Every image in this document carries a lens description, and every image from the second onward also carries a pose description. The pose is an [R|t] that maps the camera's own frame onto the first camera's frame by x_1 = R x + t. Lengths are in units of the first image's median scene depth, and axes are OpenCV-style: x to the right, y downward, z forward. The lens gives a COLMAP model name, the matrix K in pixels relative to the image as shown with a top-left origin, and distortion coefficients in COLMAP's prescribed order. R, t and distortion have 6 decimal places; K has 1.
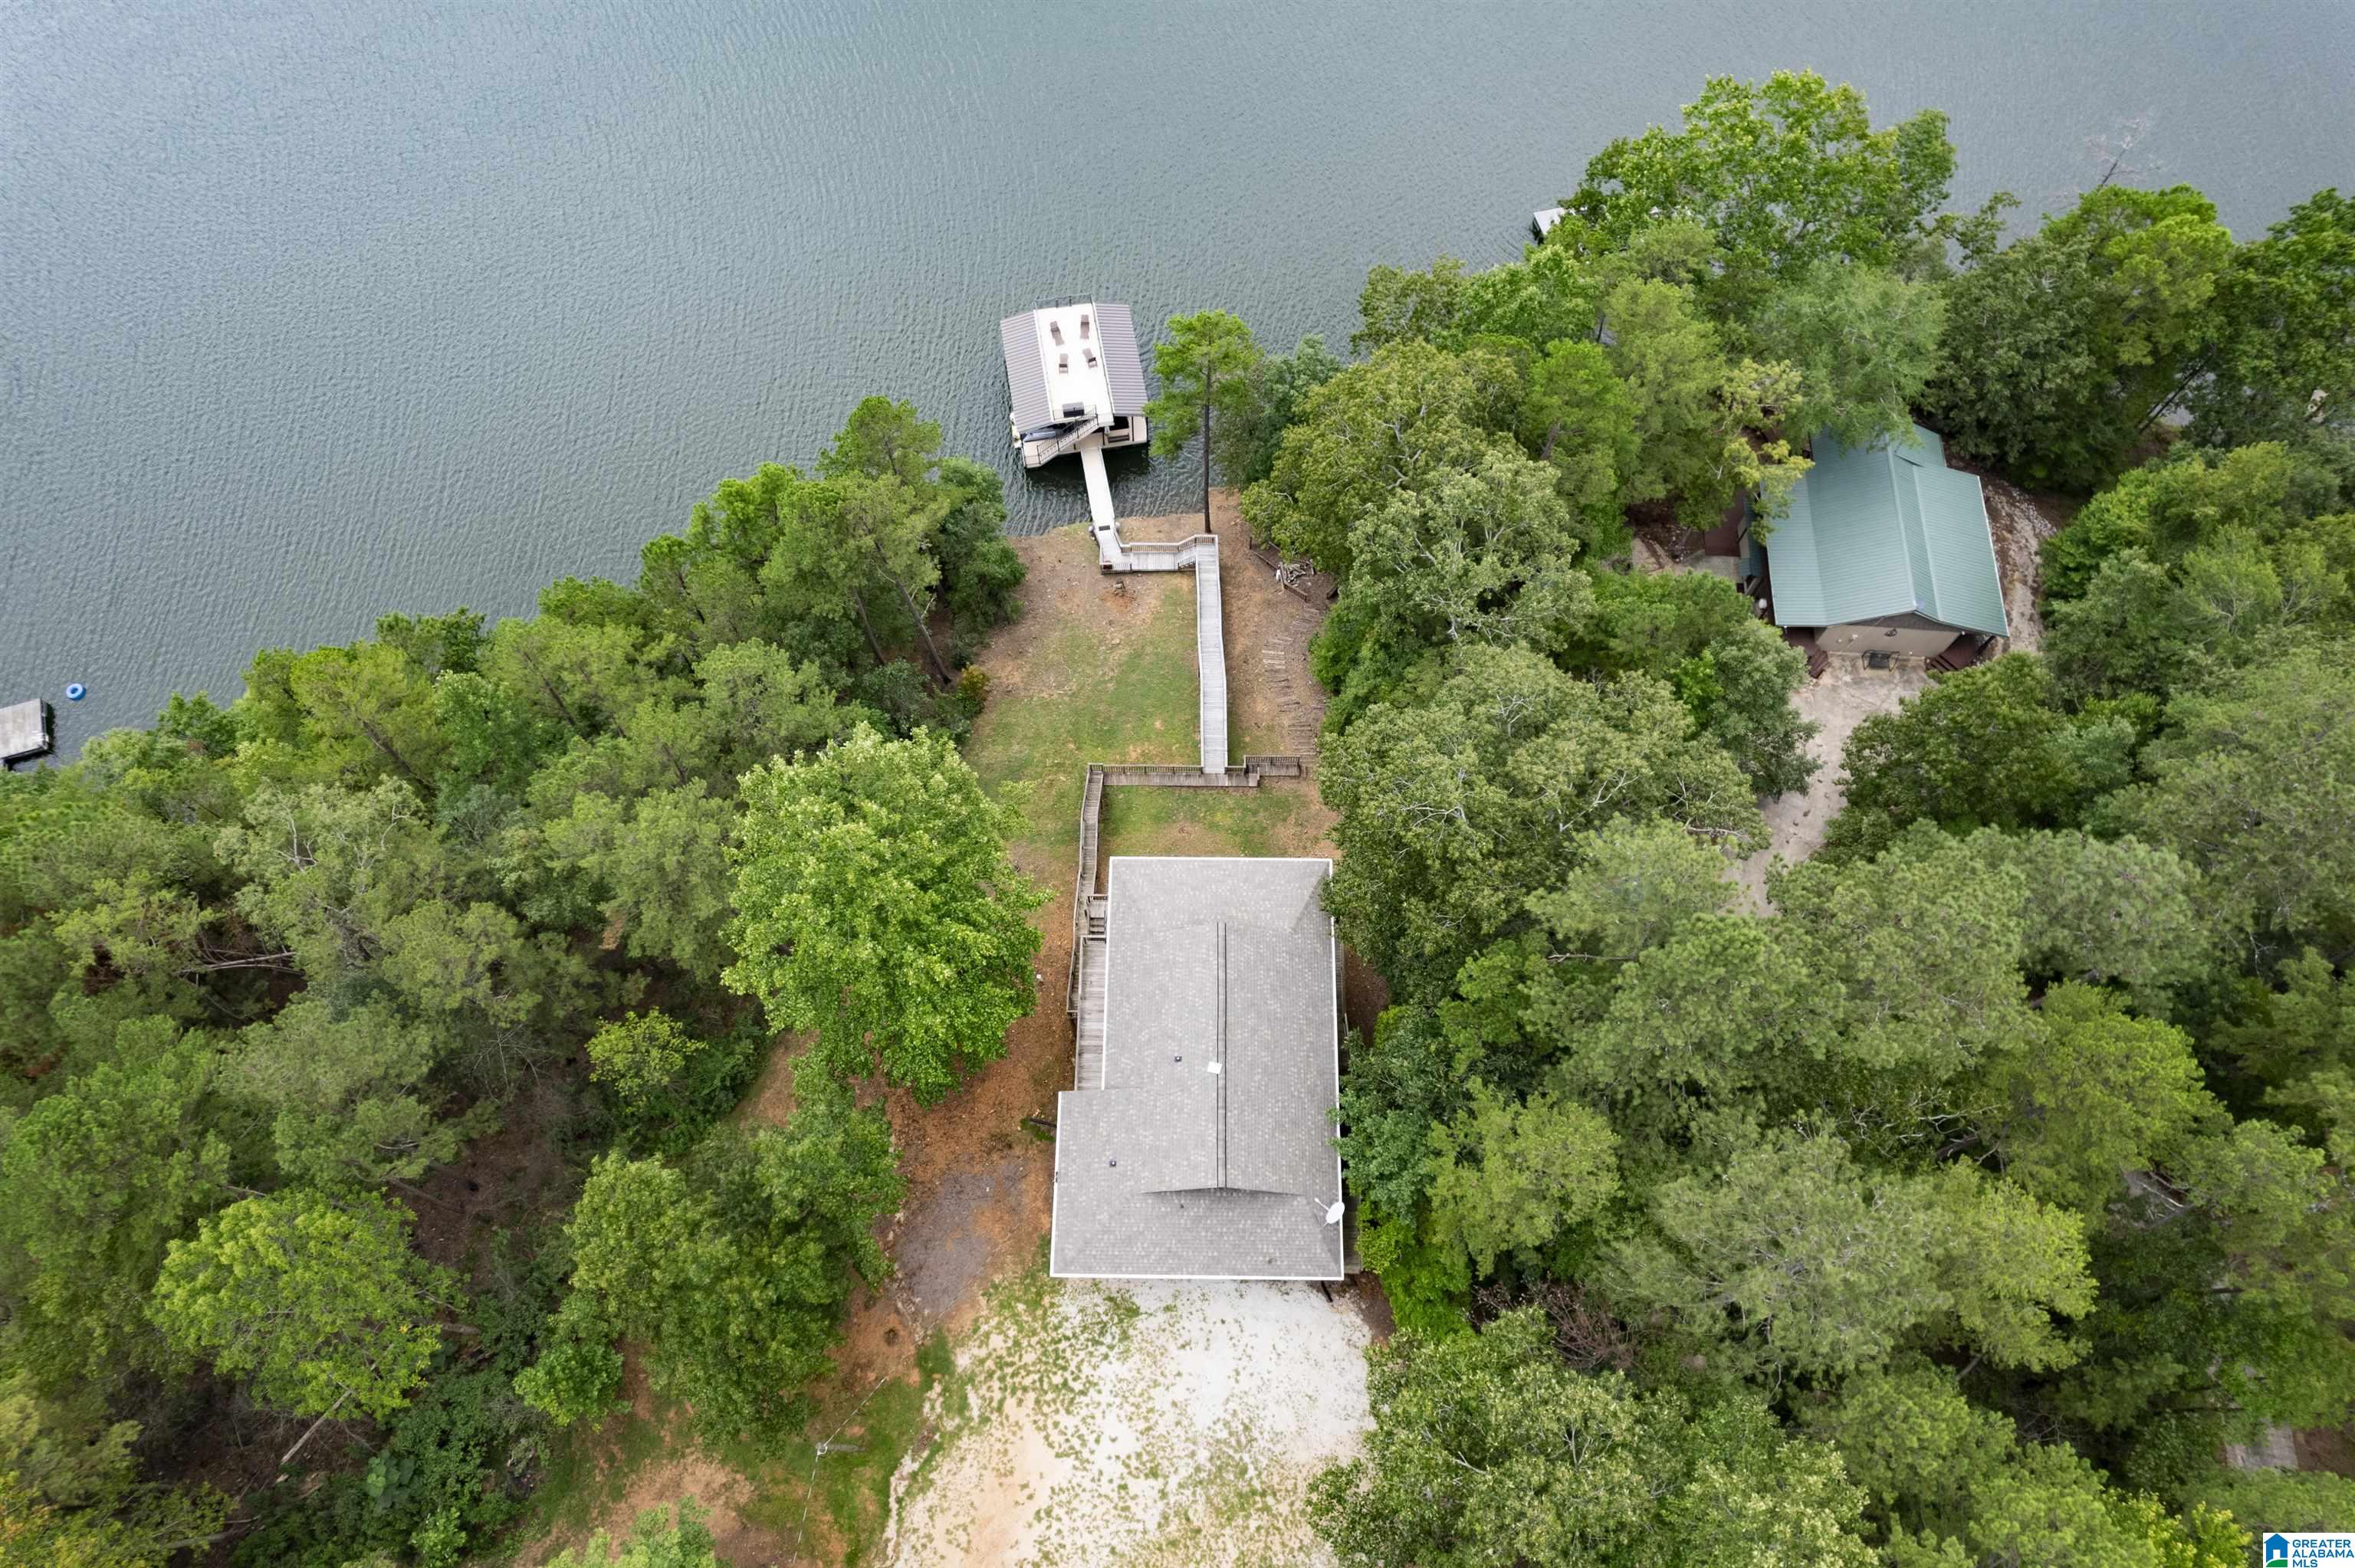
lens RADIAL K [[1497.0, 0, 1180.1], [0, 1497.0, 785.9], [0, 0, 1]] dist [-0.036979, 0.004989]
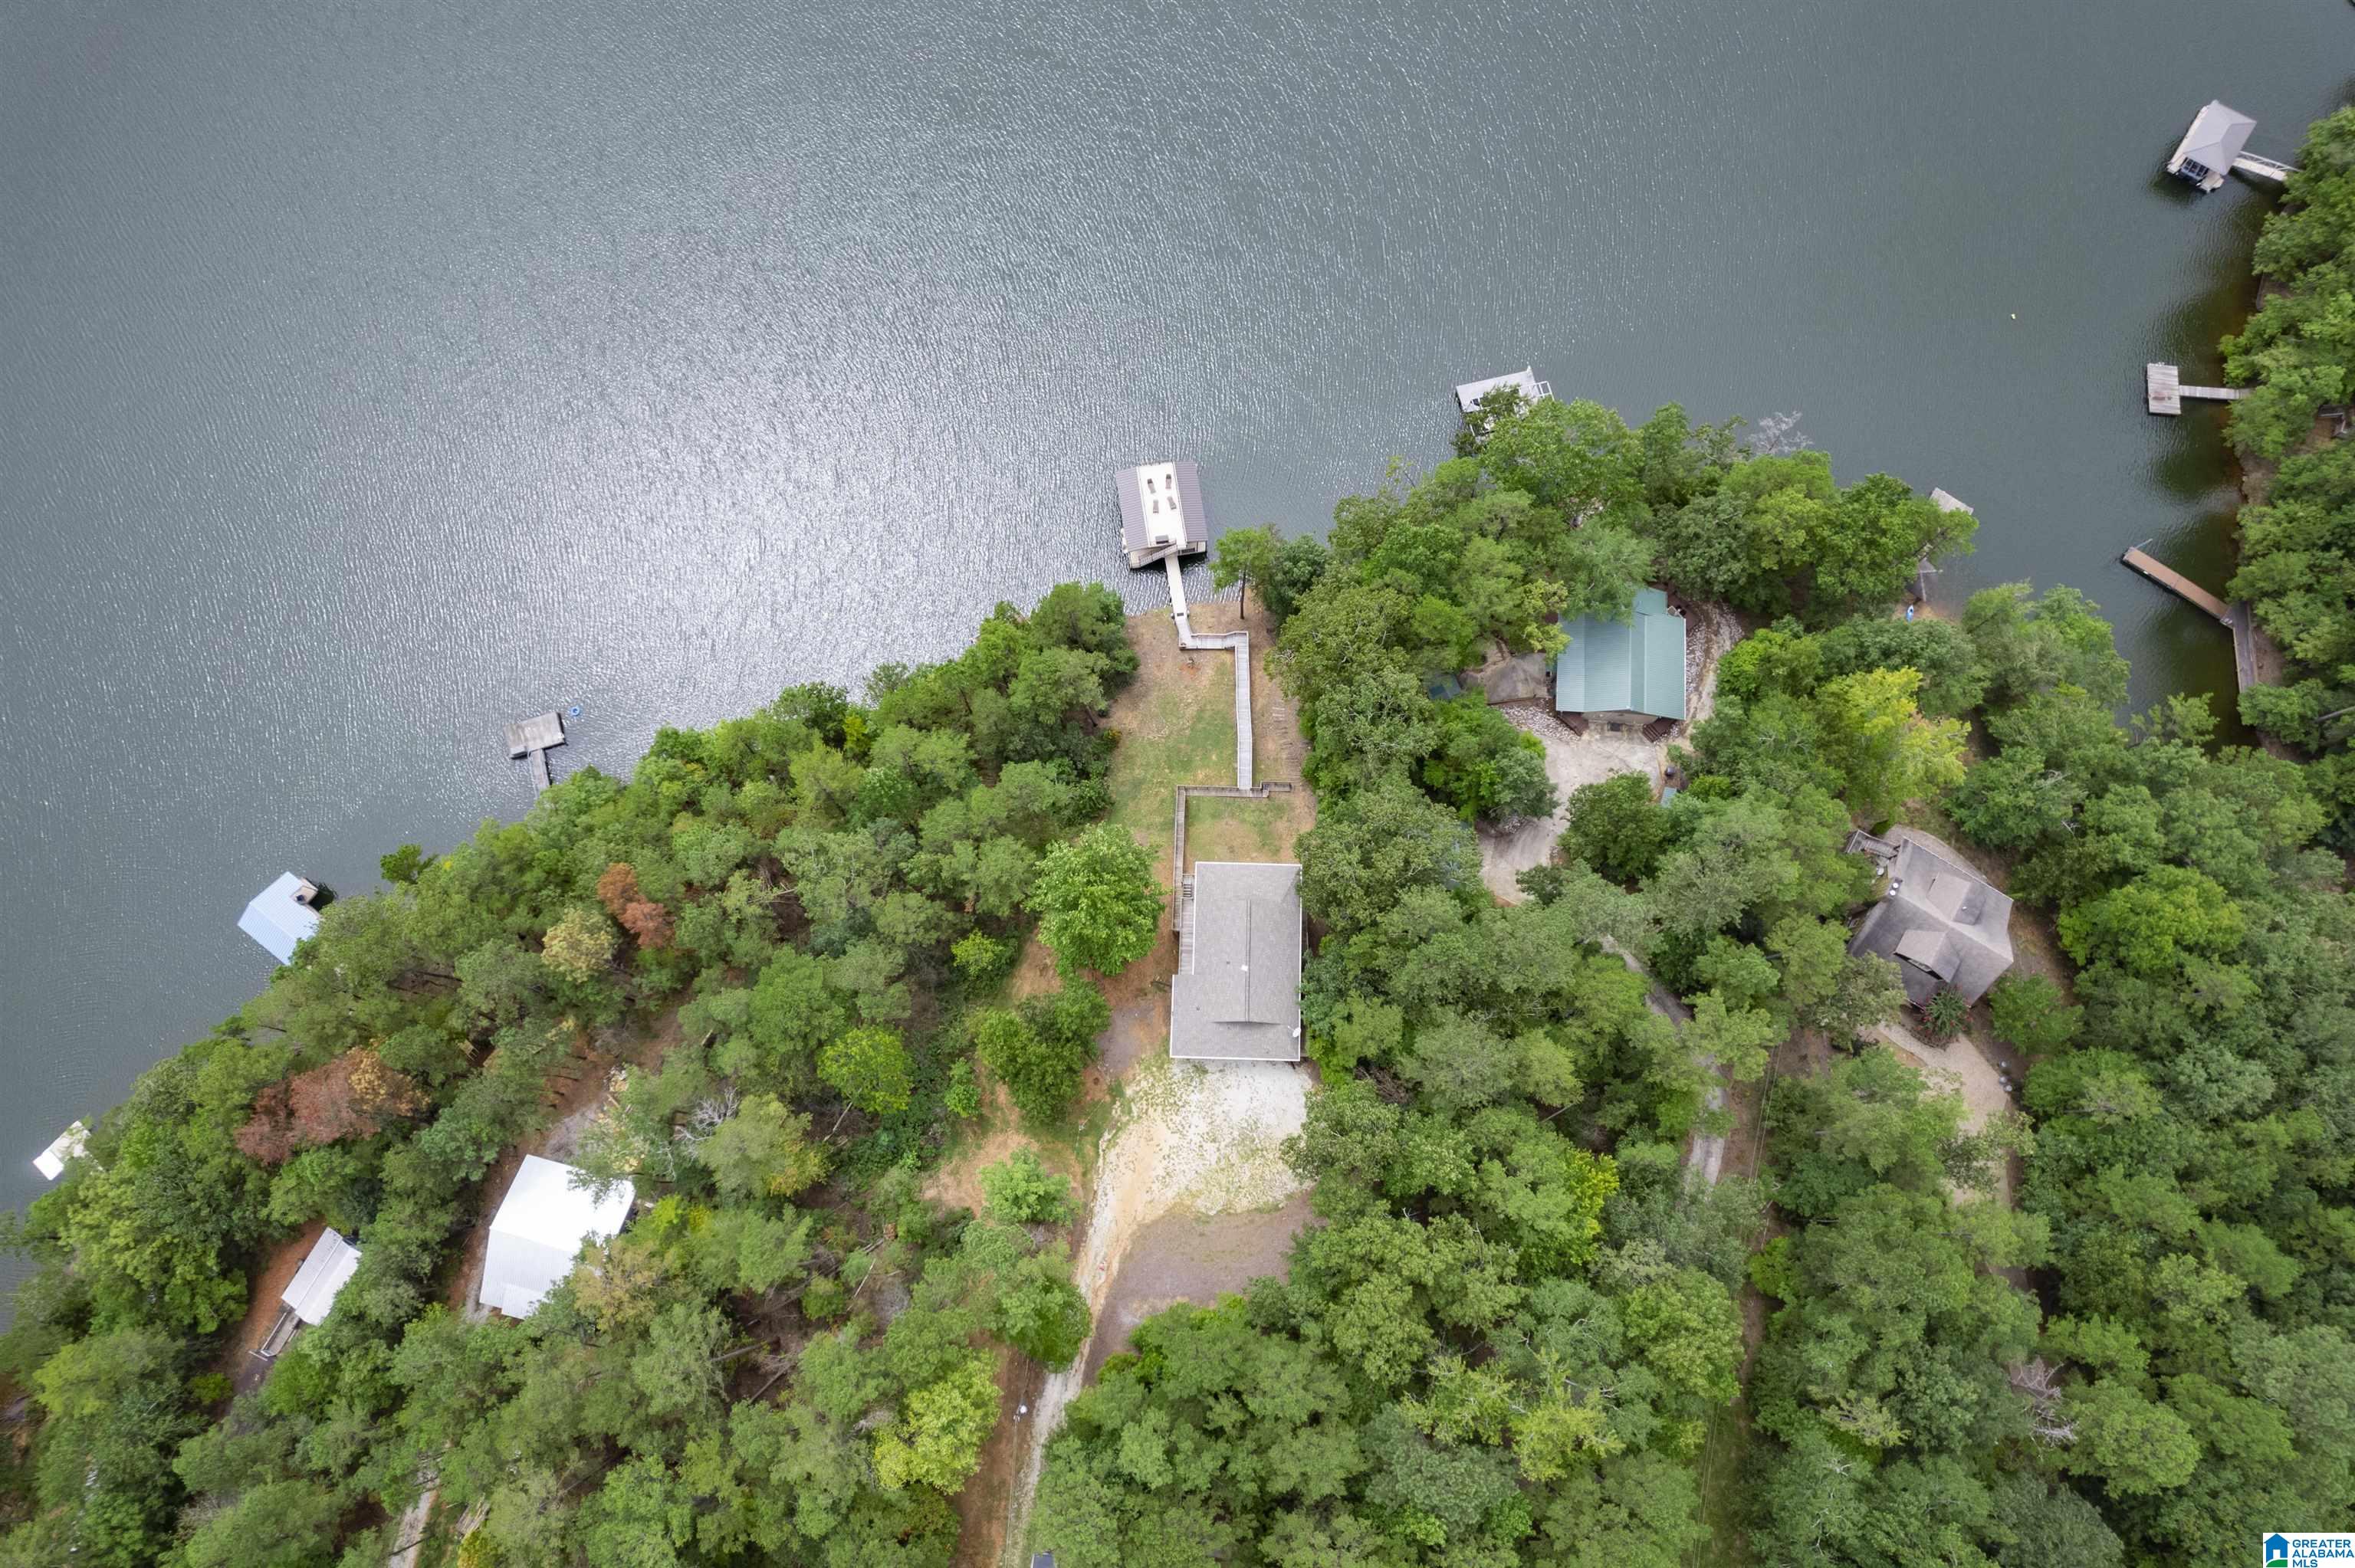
lens RADIAL K [[1497.0, 0, 1181.5], [0, 1497.0, 780.2], [0, 0, 1]] dist [-0.036979, 0.004989]
pose [[0.999865, 0.015863, -0.004175, -0.066020], [-0.014899, 0.984738, 0.173403, -0.469138], [0.006862, -0.173317, 0.984842, -1.138472]]
